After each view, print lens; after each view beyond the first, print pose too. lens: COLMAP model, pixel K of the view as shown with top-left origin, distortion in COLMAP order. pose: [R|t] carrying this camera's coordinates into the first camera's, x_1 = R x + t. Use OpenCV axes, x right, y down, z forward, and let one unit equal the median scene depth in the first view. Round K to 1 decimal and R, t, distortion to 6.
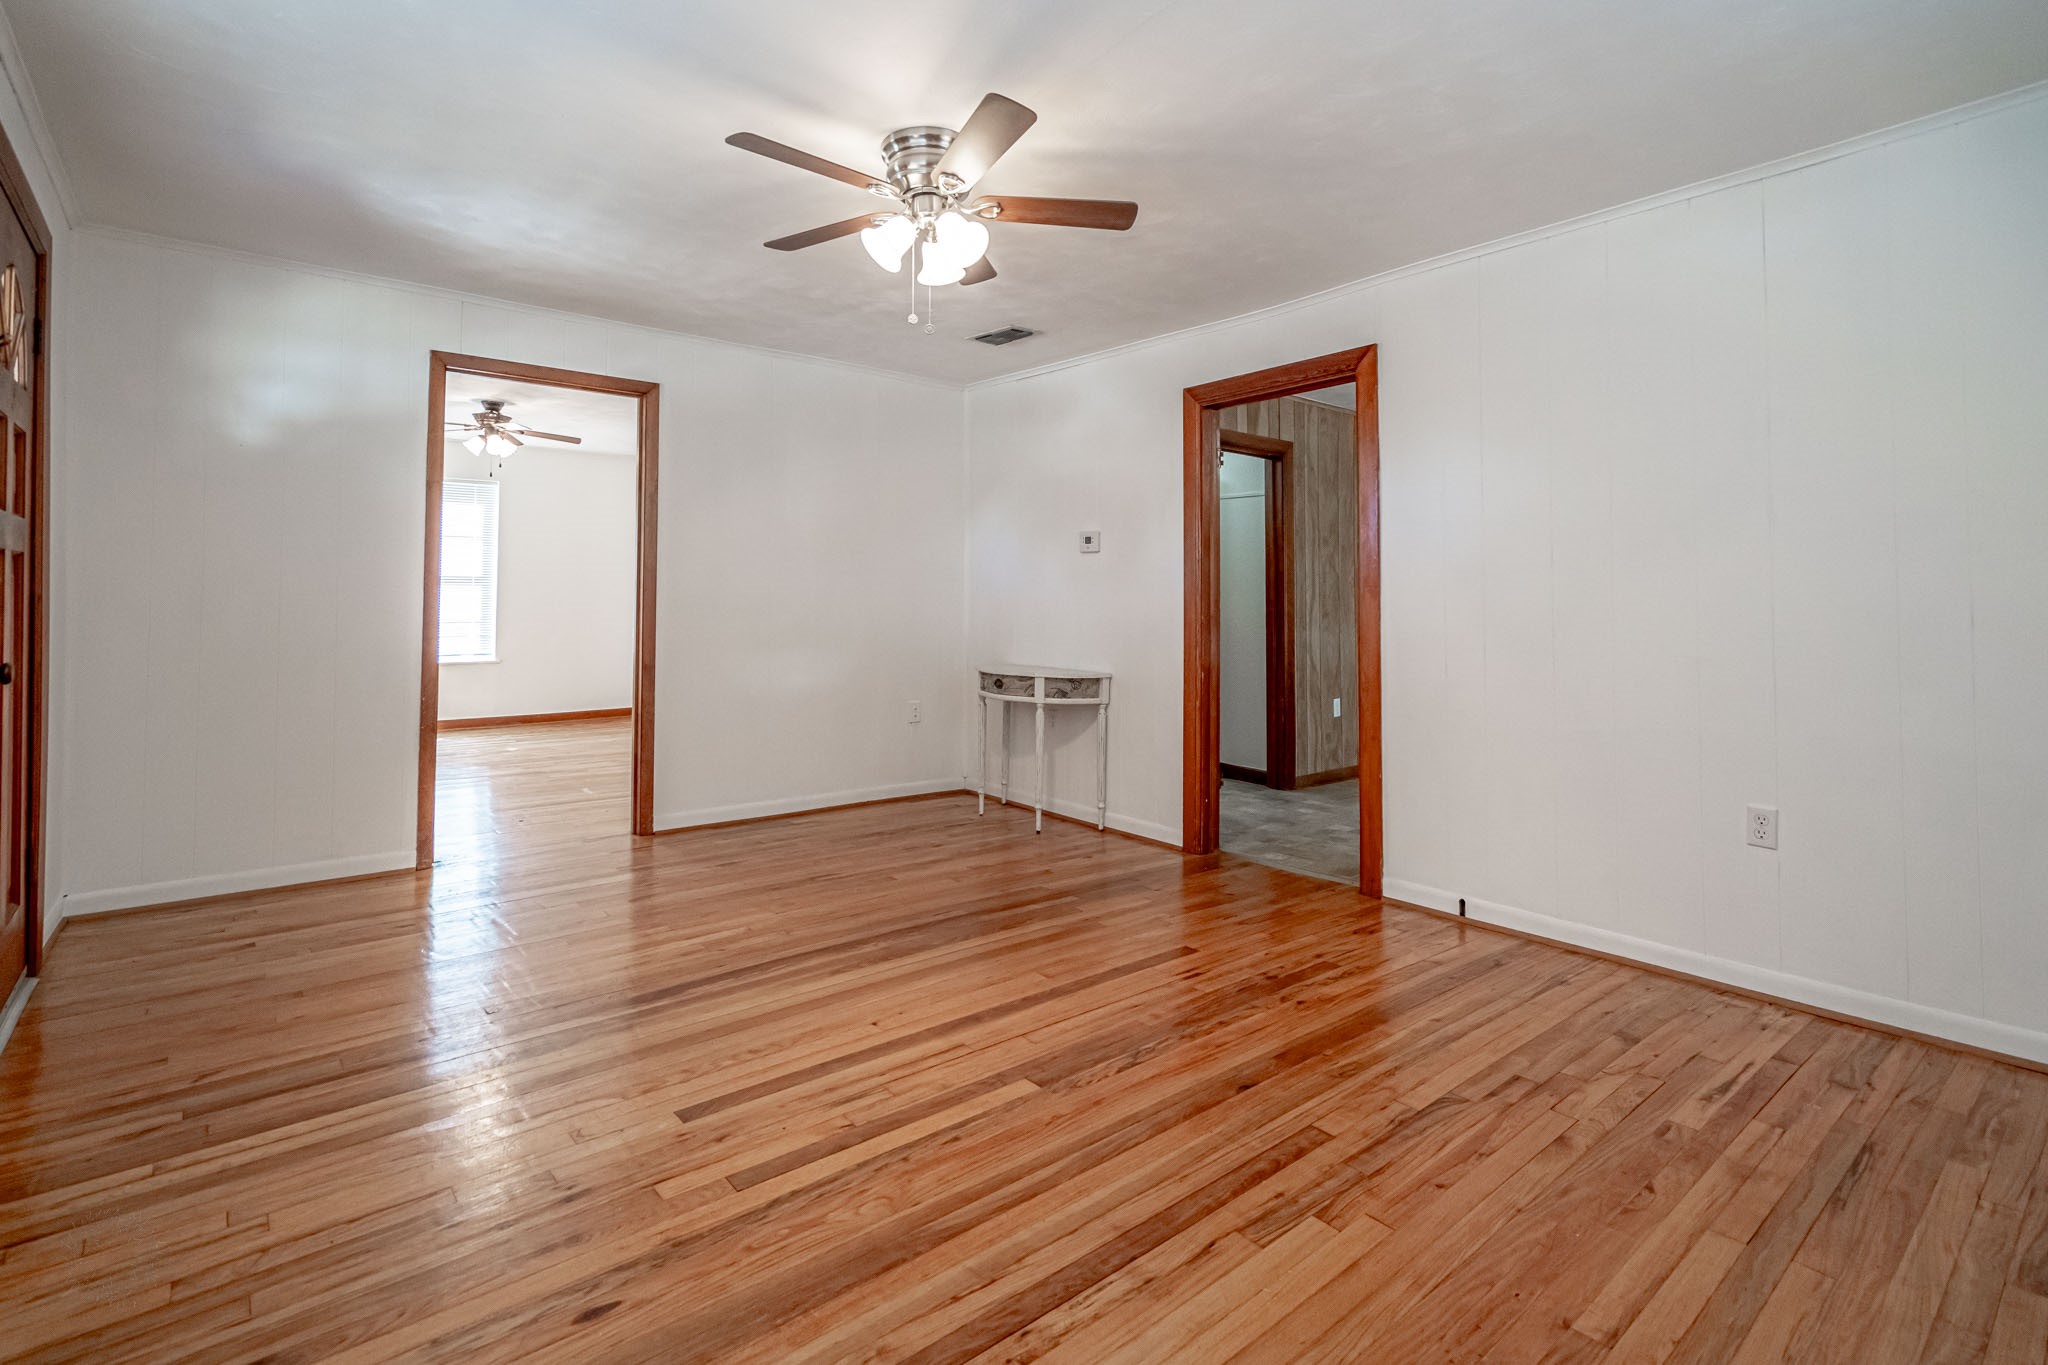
lens RADIAL K [[969.5, 0, 1022.8], [0, 969.5, 578.9], [0, 0, 1]] dist [-0.001528, 0.001647]
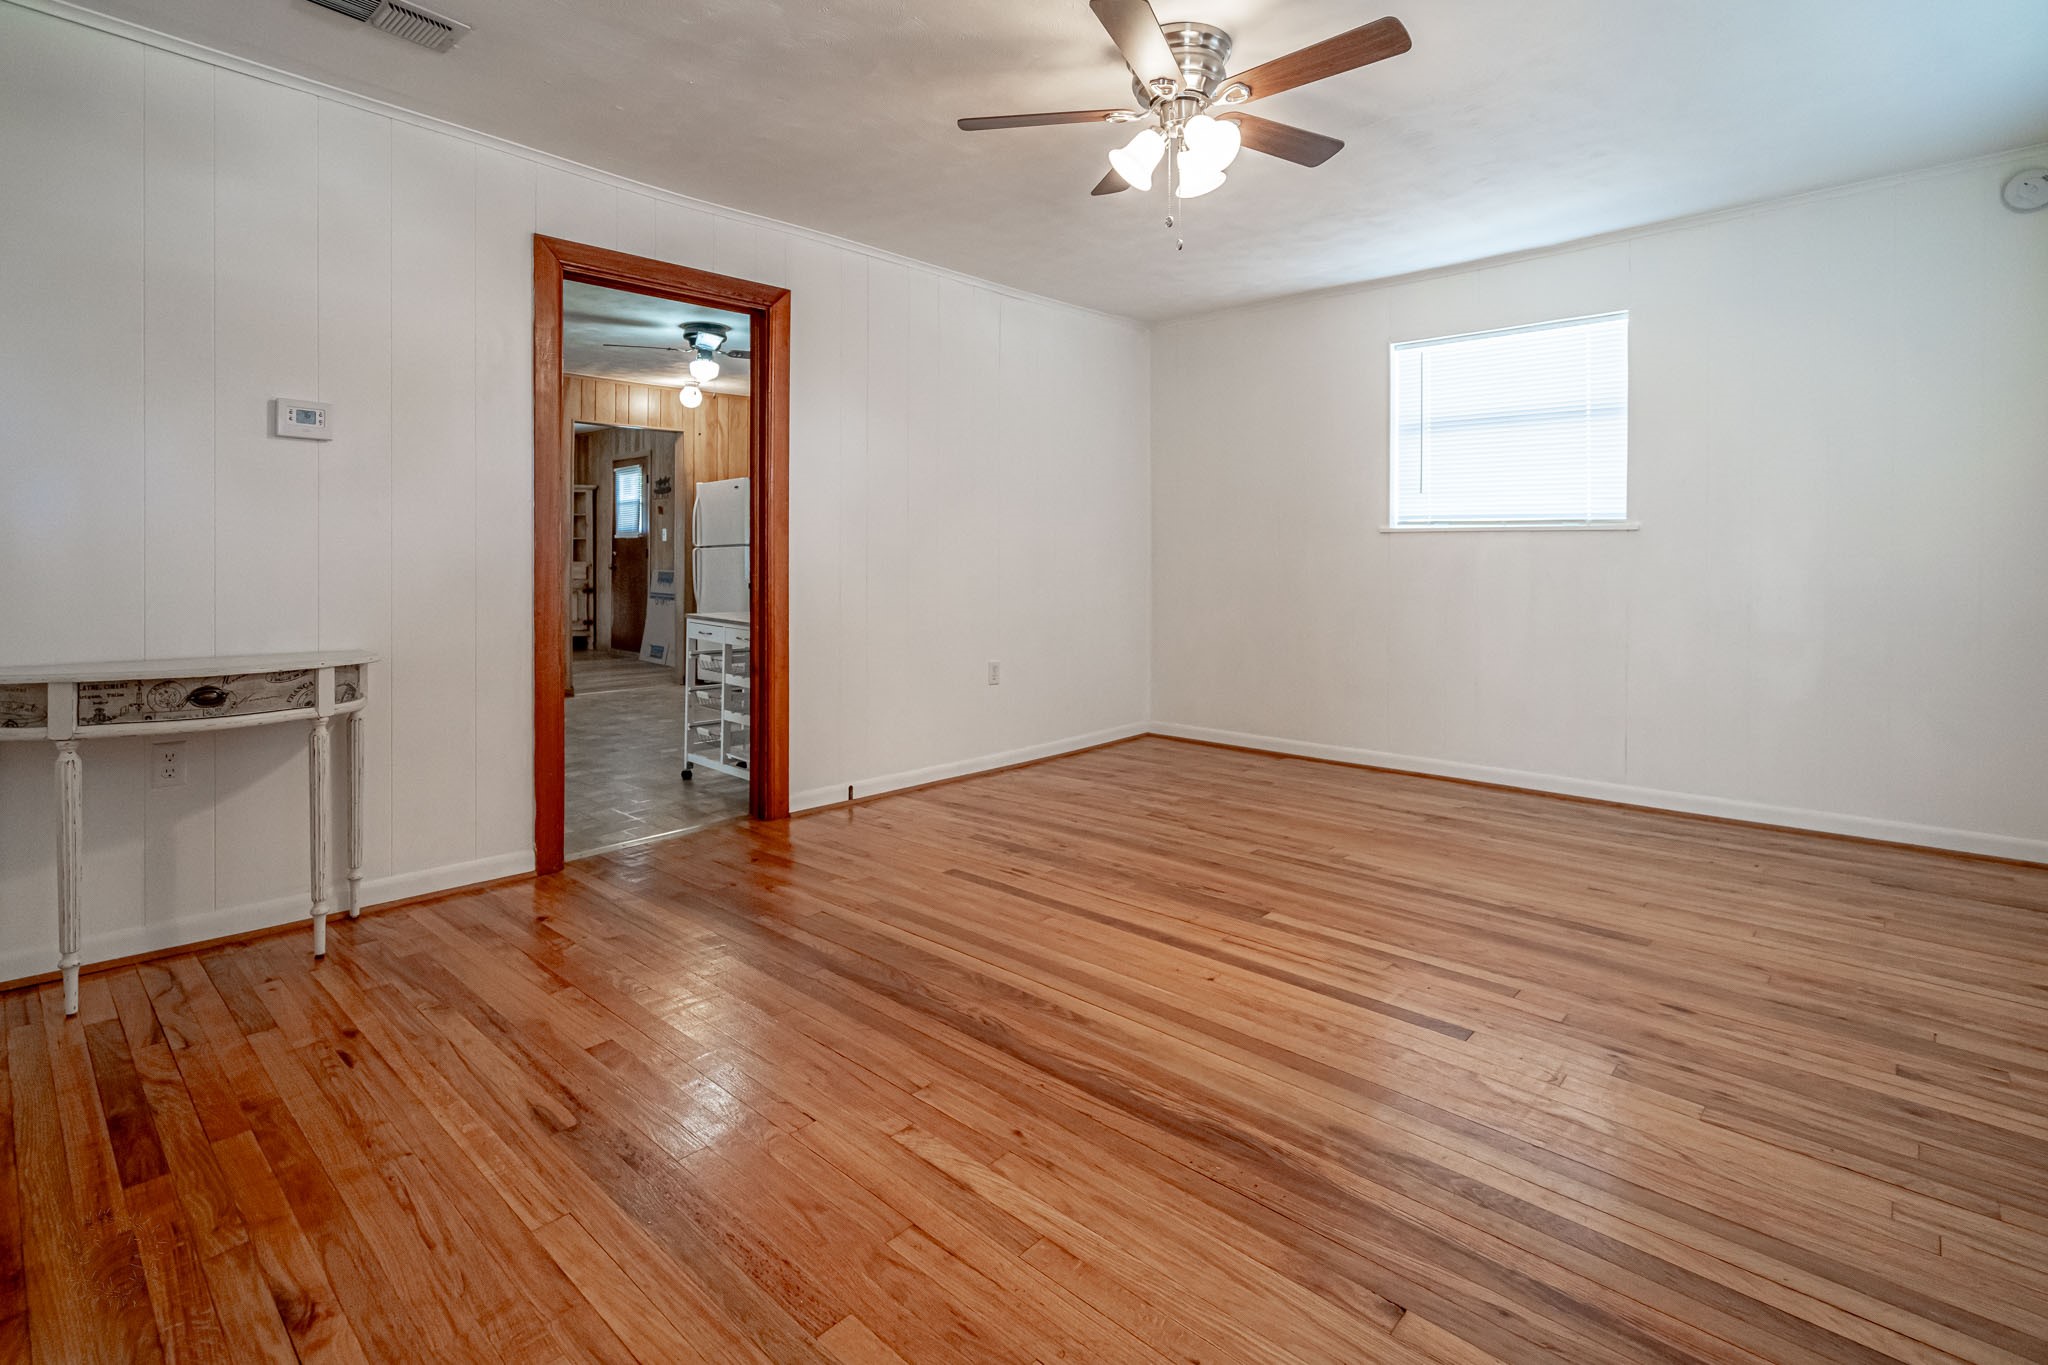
lens RADIAL K [[995.4, 0, 1000.3], [0, 995.4, 561.2], [0, 0, 1]] dist [-0.001729, 0.000141]
pose [[-0.122704, -0.008531, 0.992407, -1.185903], [-0.031889, 0.999481, 0.004649, 0.060048], [-0.991931, -0.031076, -0.122912, 1.459670]]
